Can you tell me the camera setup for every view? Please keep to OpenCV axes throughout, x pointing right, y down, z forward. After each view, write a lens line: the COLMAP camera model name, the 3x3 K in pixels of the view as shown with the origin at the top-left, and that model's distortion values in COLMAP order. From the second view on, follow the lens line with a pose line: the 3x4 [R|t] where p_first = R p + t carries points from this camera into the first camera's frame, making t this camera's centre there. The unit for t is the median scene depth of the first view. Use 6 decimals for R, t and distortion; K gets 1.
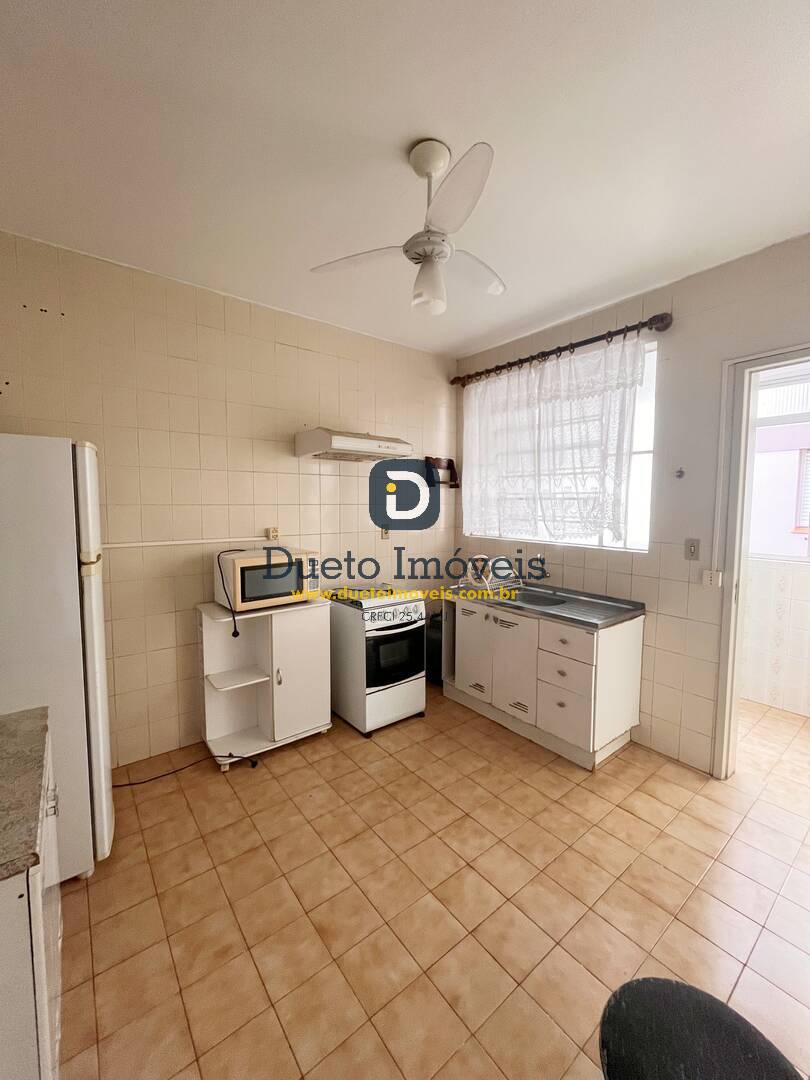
lens RADIAL K [[437.0, 0, 402.5], [0, 437.0, 538.3], [0, 0, 1]] dist [-0.003691, -0.001030]
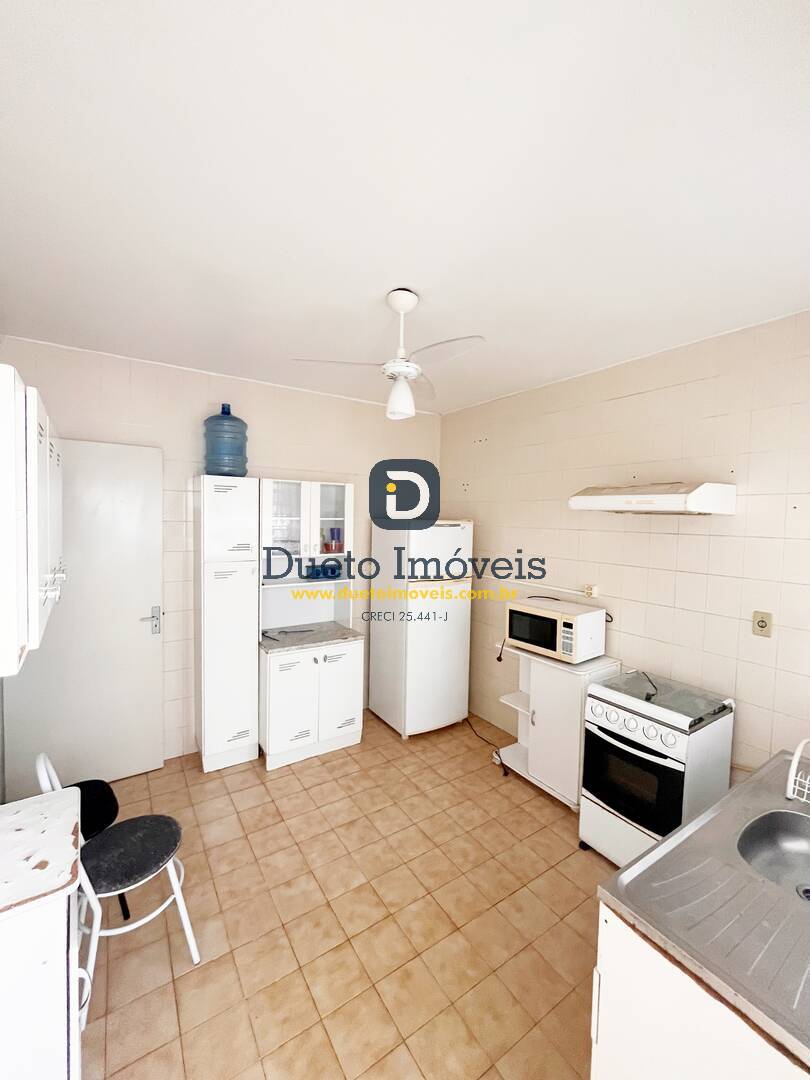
lens RADIAL K [[437.0, 0, 405.6], [0, 437.0, 537.8], [0, 0, 1]] dist [-0.003691, -0.001030]
pose [[-0.079340, 0.040737, -0.996015, 1.168349], [-0.097208, 0.994087, 0.048401, -0.220867], [0.992097, 0.100660, -0.074910, 1.023060]]
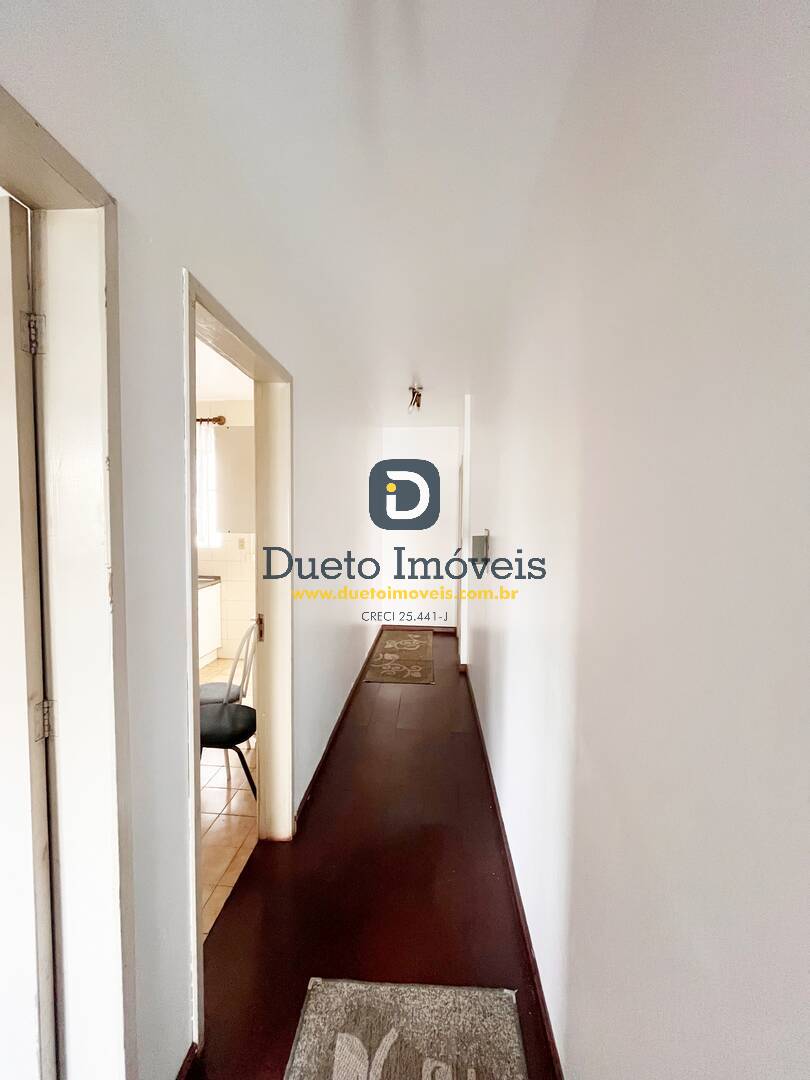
lens RADIAL K [[437.0, 0, 404.2], [0, 437.0, 540.9], [0, 0, 1]] dist [-0.003691, -0.001030]
pose [[0.676048, -0.039997, 0.735772, -0.198960], [0.053016, 0.998578, 0.005572, 0.031793], [-0.734948, 0.035241, 0.677207, -0.637830]]
